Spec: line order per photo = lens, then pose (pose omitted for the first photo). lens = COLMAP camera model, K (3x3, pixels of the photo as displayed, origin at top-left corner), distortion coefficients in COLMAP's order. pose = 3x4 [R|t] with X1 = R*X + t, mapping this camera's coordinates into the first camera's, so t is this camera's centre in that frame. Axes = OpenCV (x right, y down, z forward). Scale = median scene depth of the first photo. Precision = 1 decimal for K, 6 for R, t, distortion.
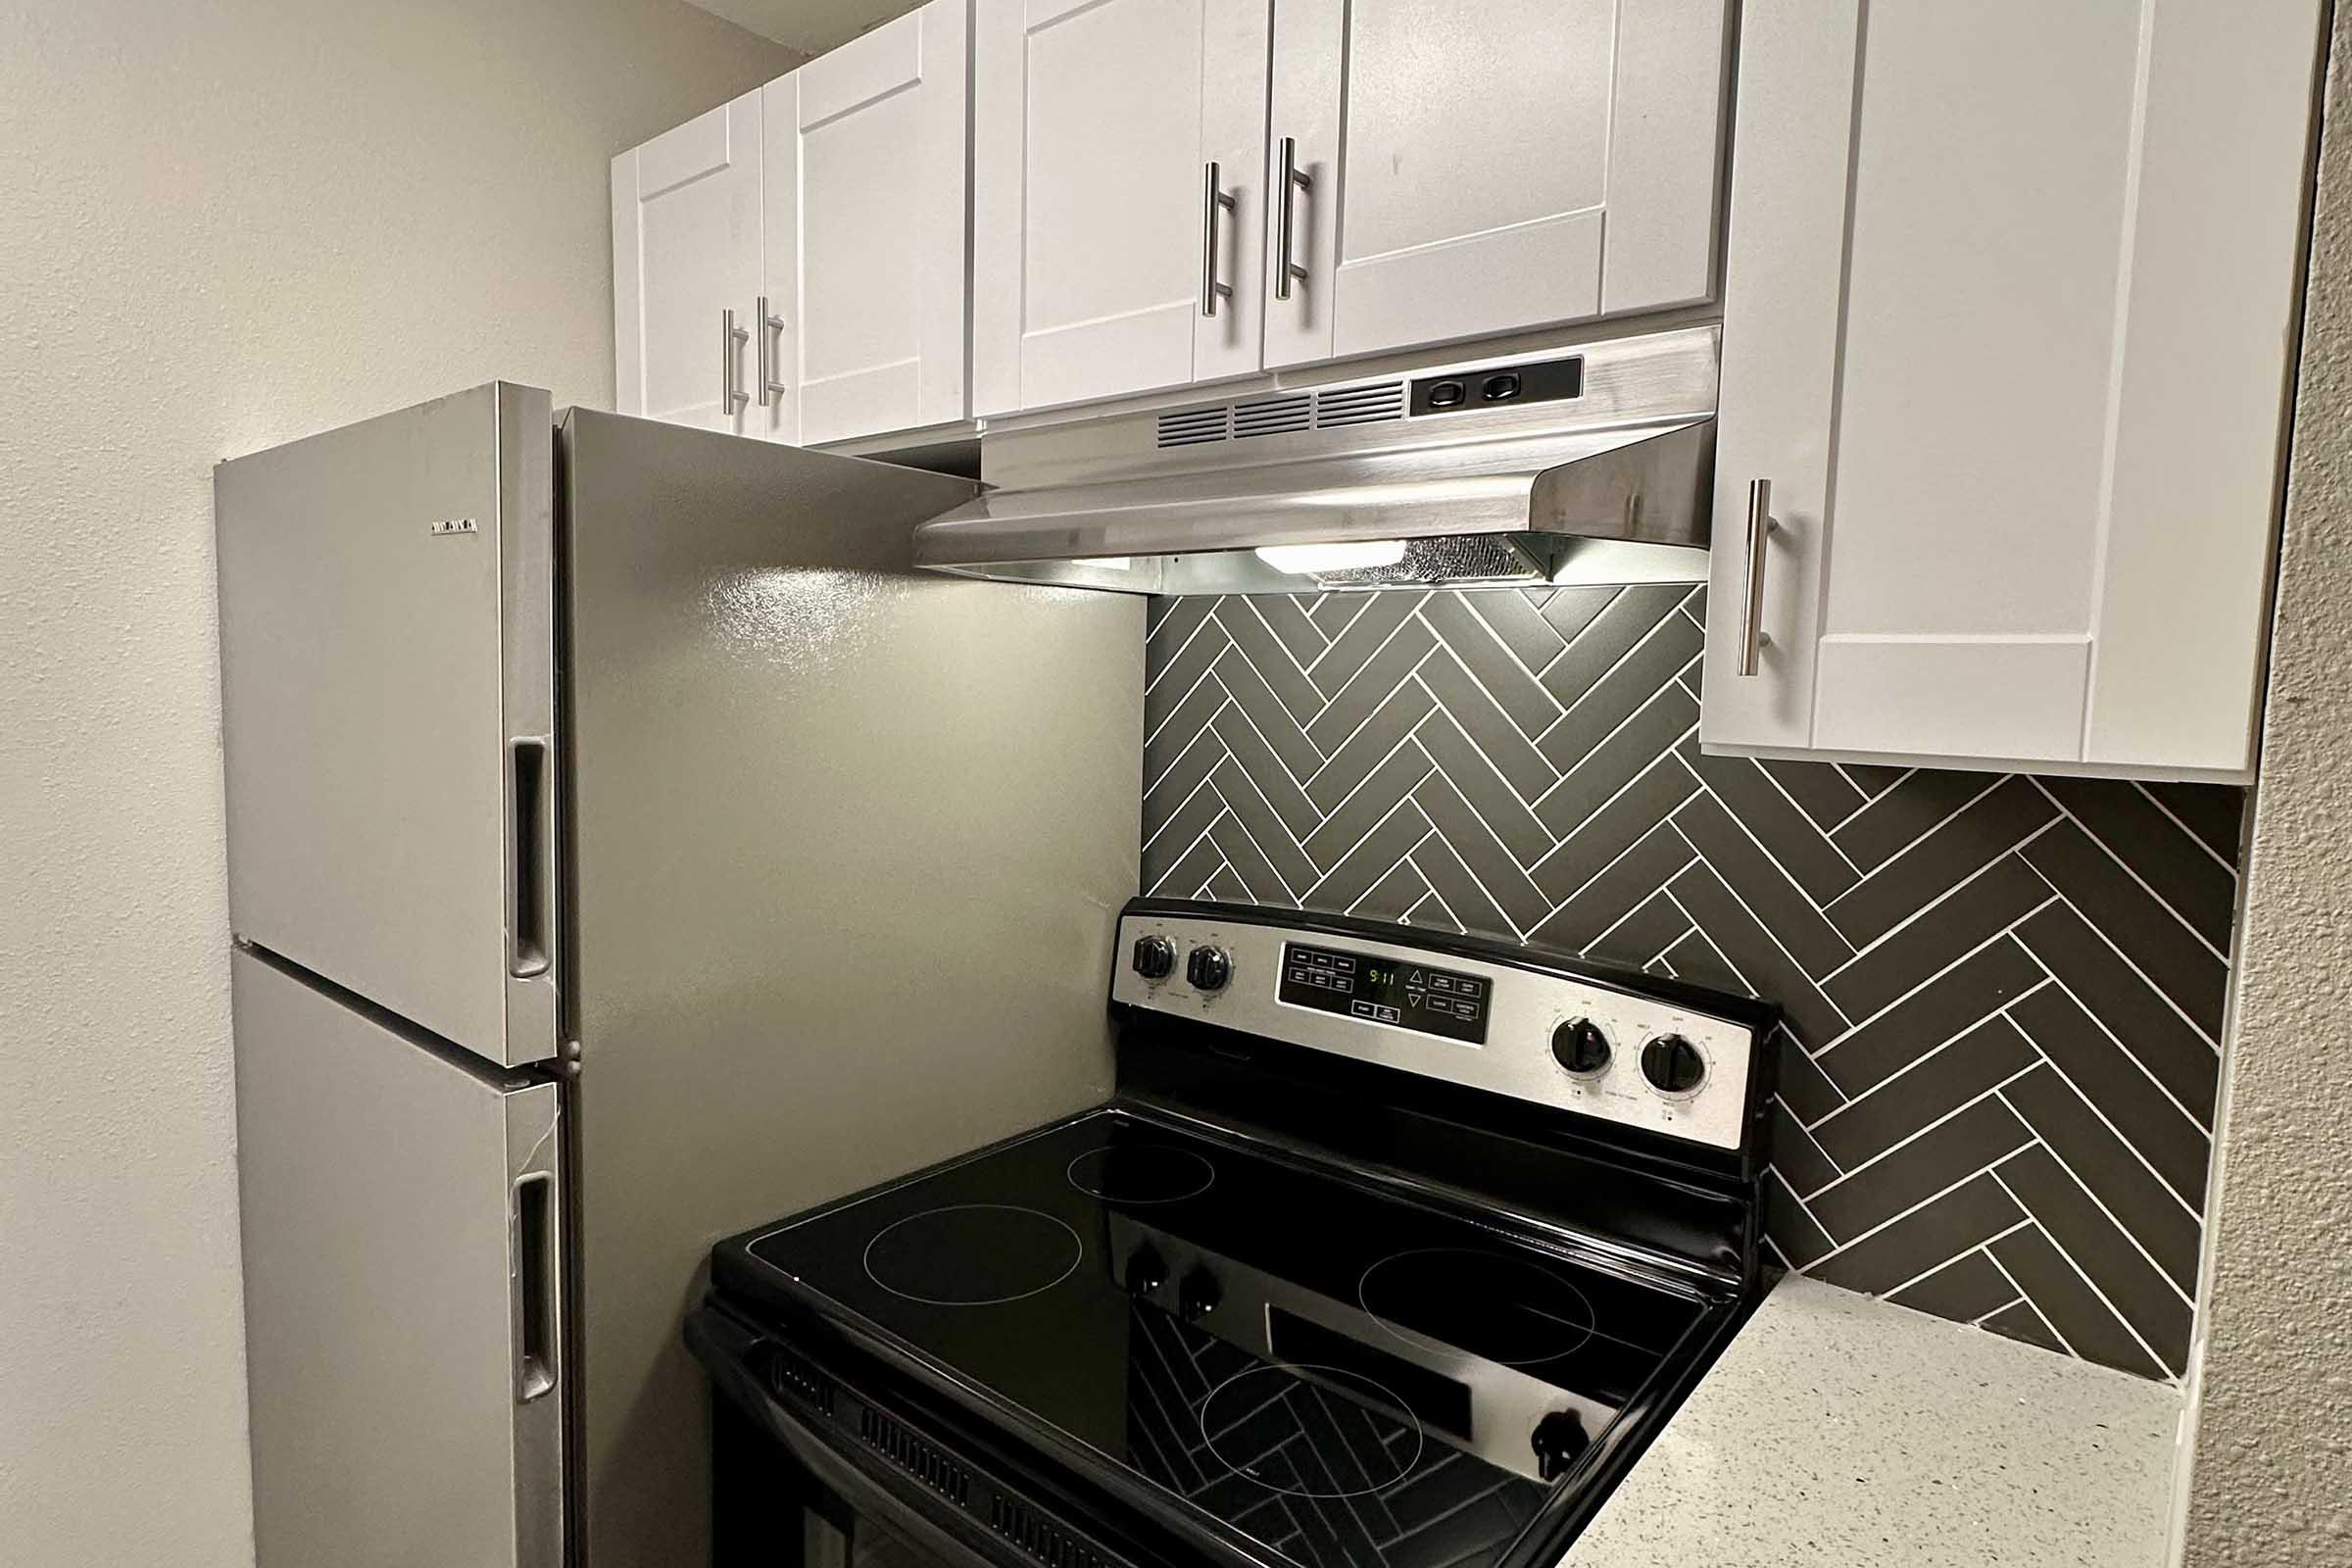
lens RADIAL K [[1227.8, 0, 1177.8], [0, 1227.8, 786.6], [0, 0, 1]] dist [0.003545, 0.001631]
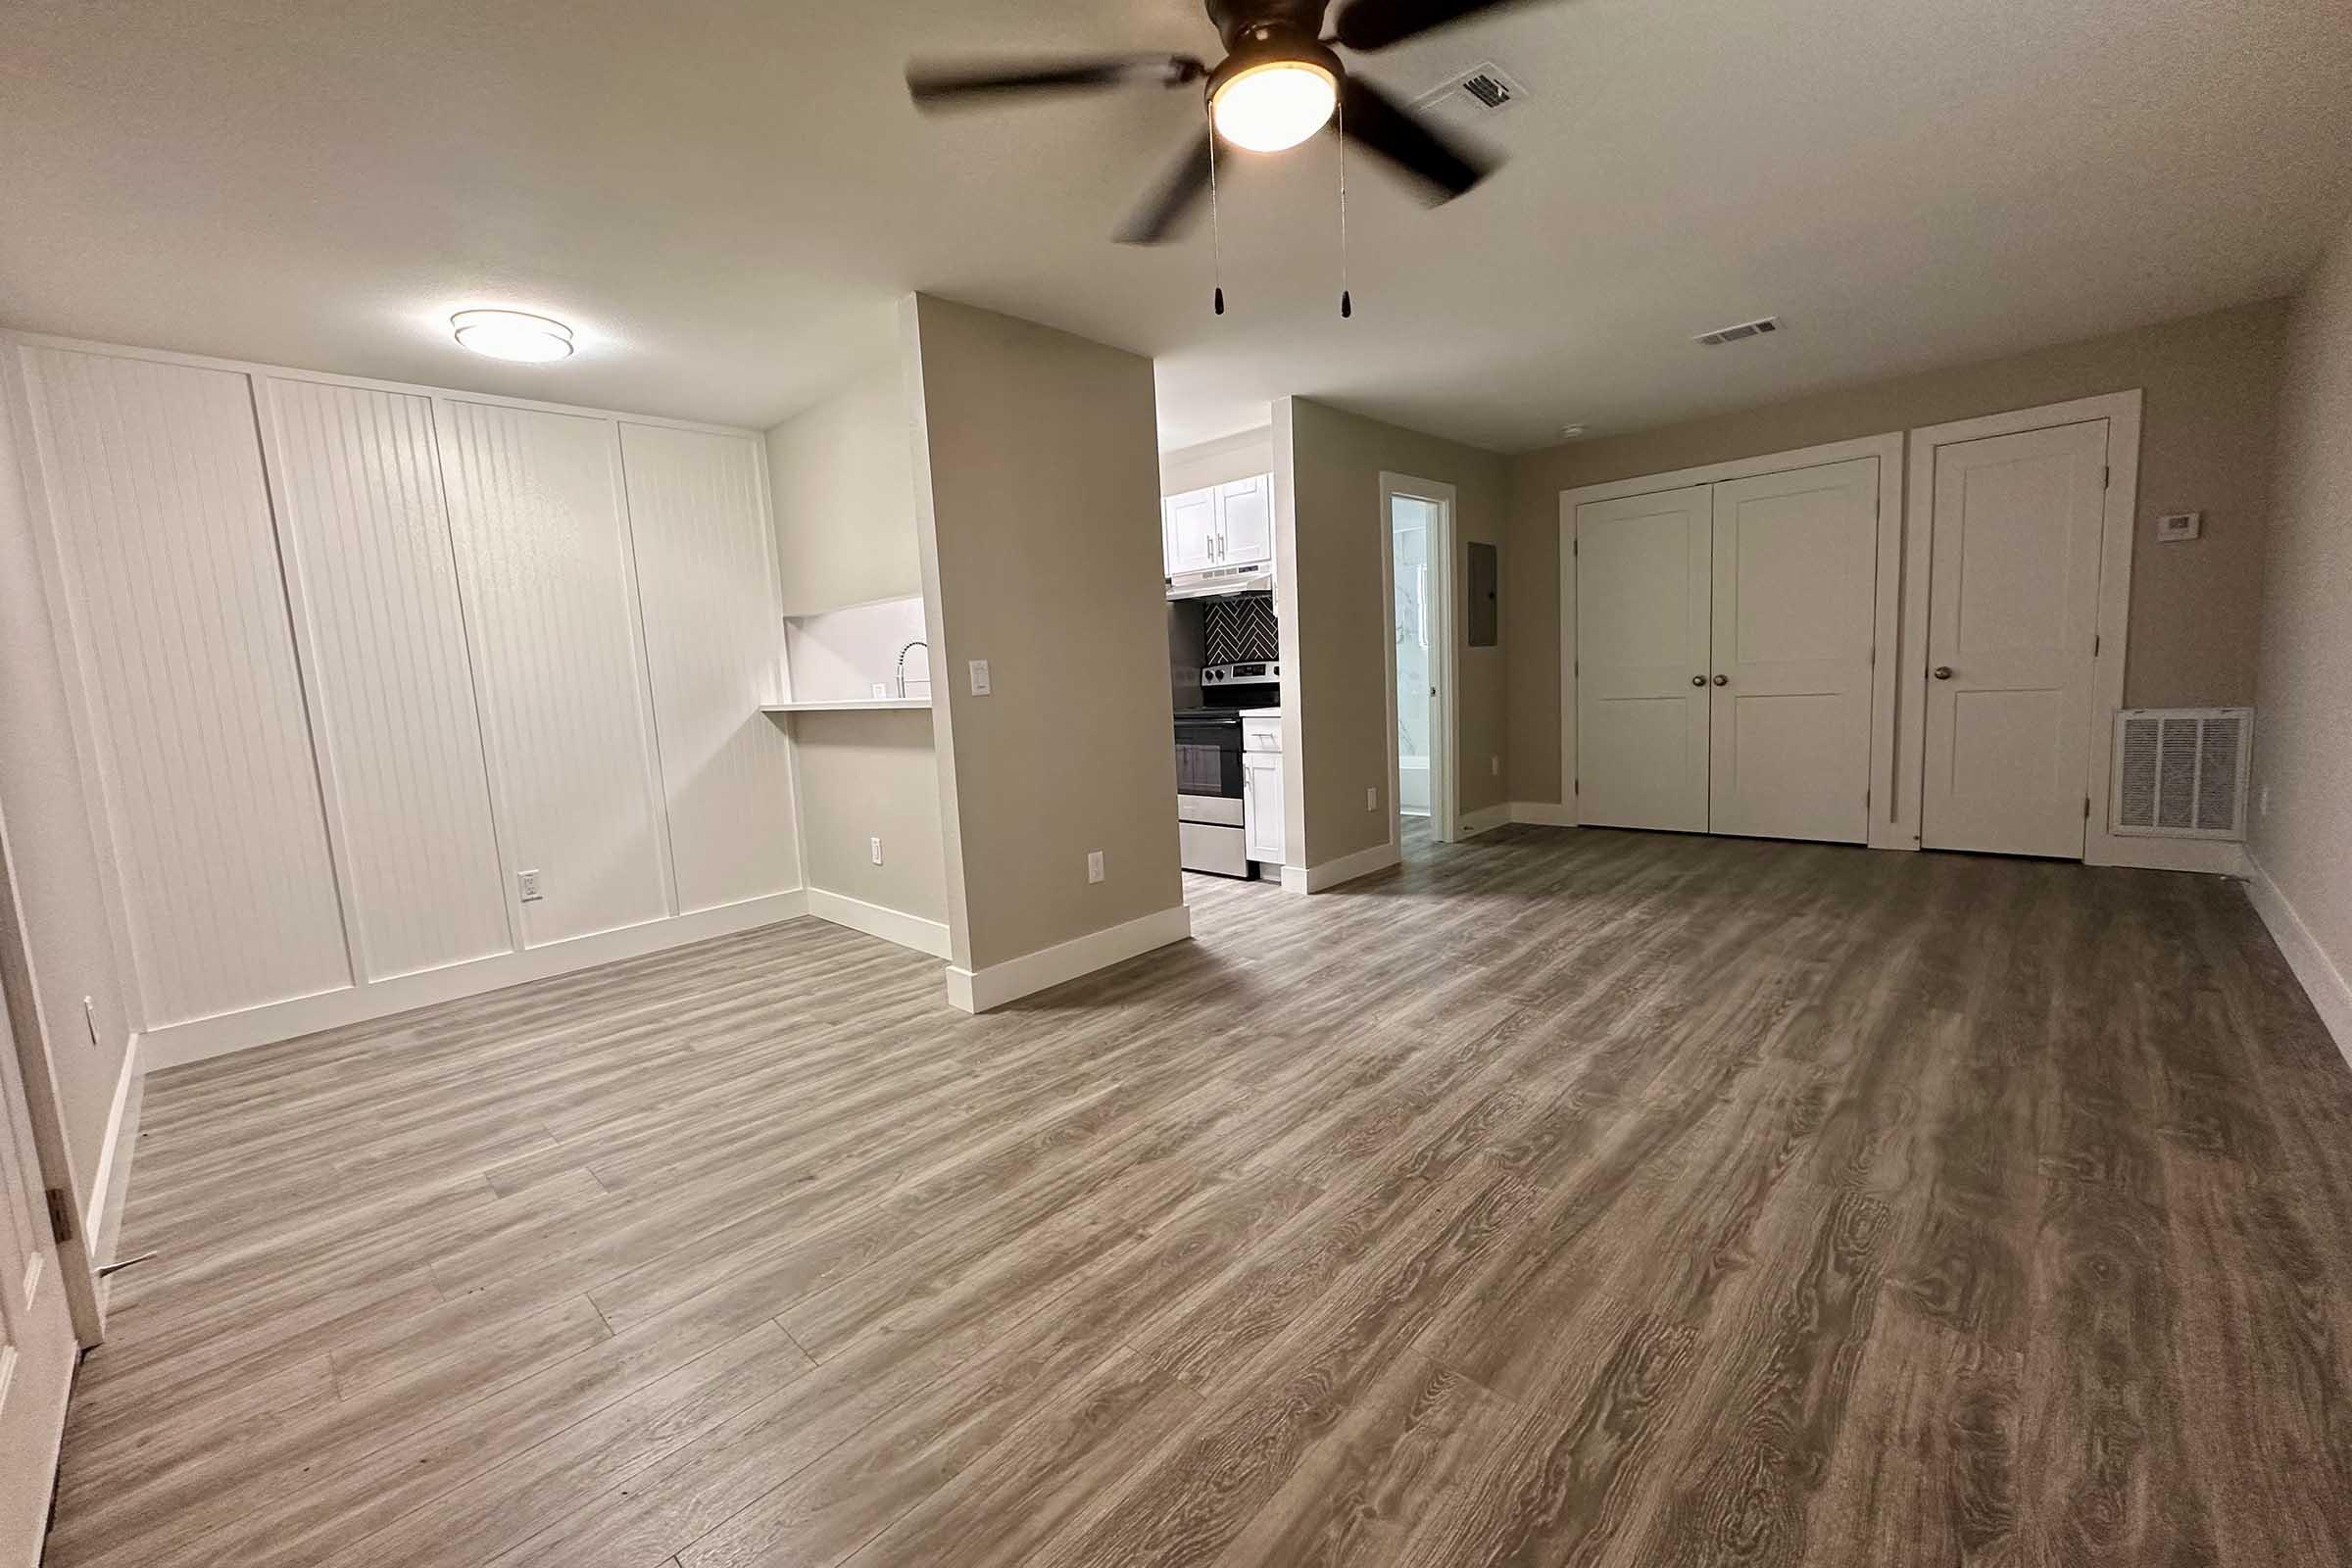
lens RADIAL K [[933.1, 0, 1176.5], [0, 933.1, 788.2], [0, 0, 1]] dist [-0.000349, 0.000242]
pose [[0.994622, -0.064979, -0.080654, 0.160656], [0.067397, 0.997344, 0.027625, 0.635465], [0.078645, -0.032912, 0.996359, -3.708707]]
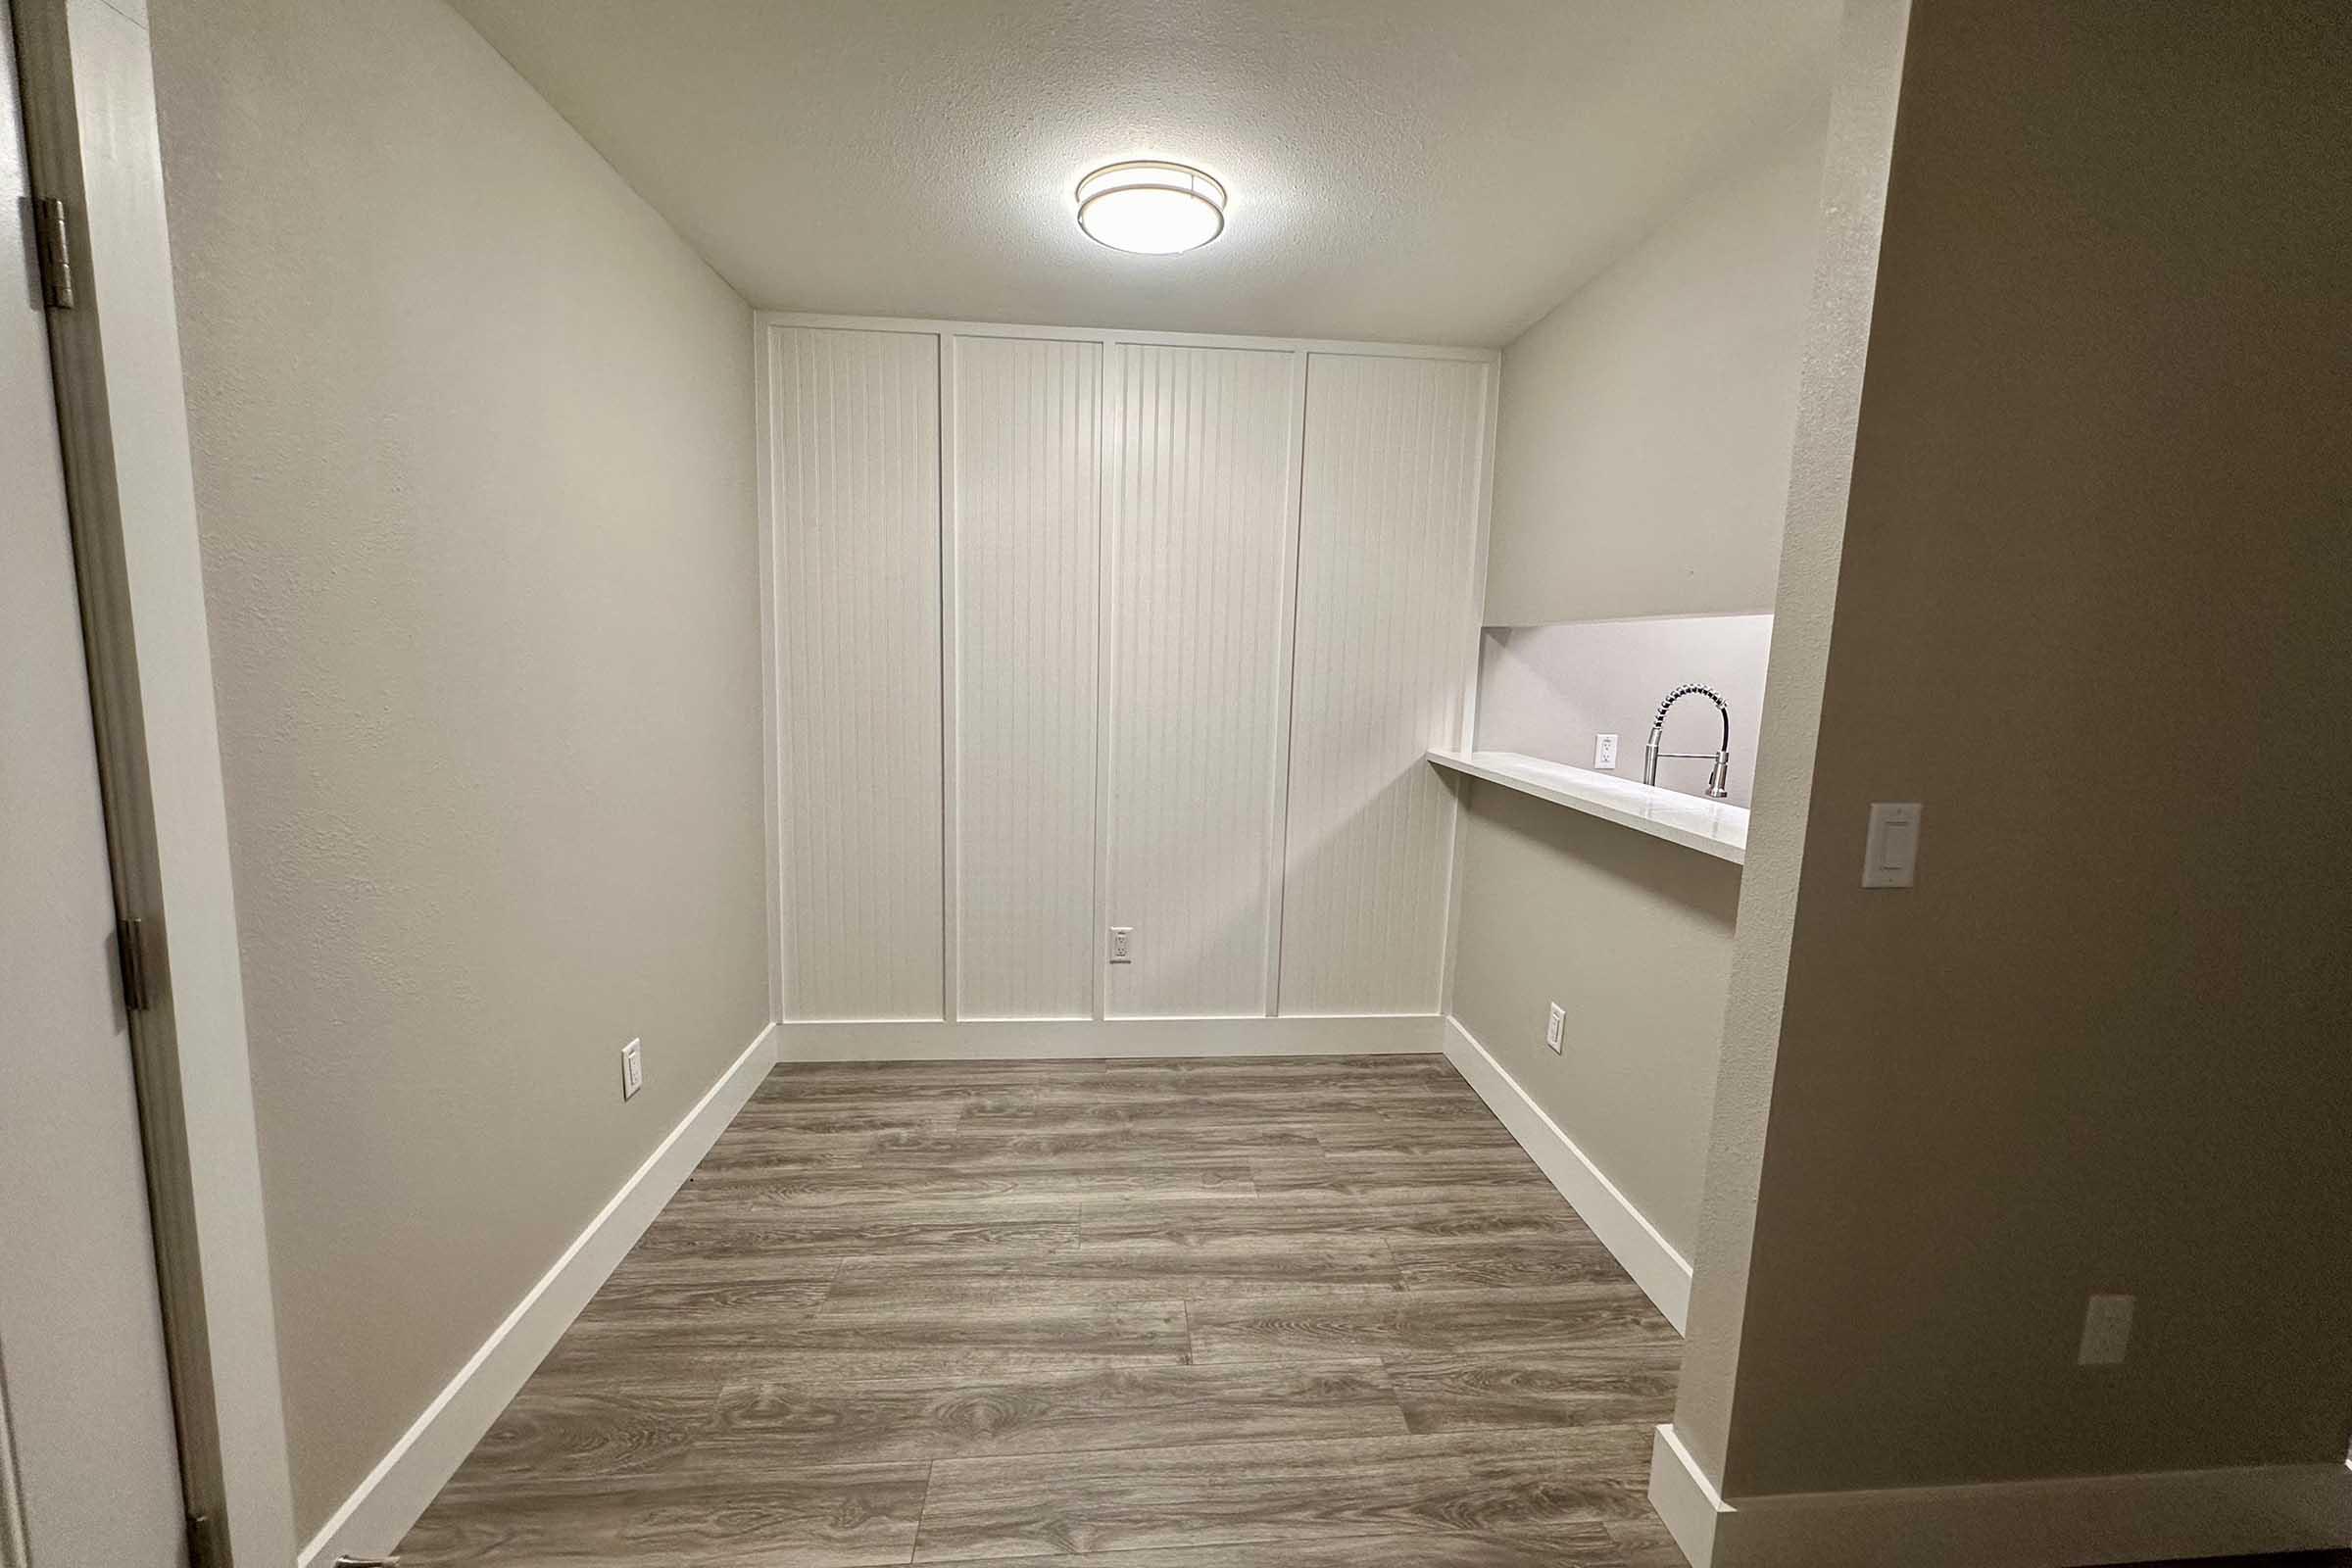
lens RADIAL K [[933.1, 0, 1183.9], [0, 933.1, 785.7], [0, 0, 1]] dist [-0.000349, 0.000242]
pose [[0.704271, 0.099102, -0.702980, -0.455034], [-0.085380, 0.994845, 0.054710, 0.279719], [0.704778, 0.021489, 0.709102, -2.341010]]
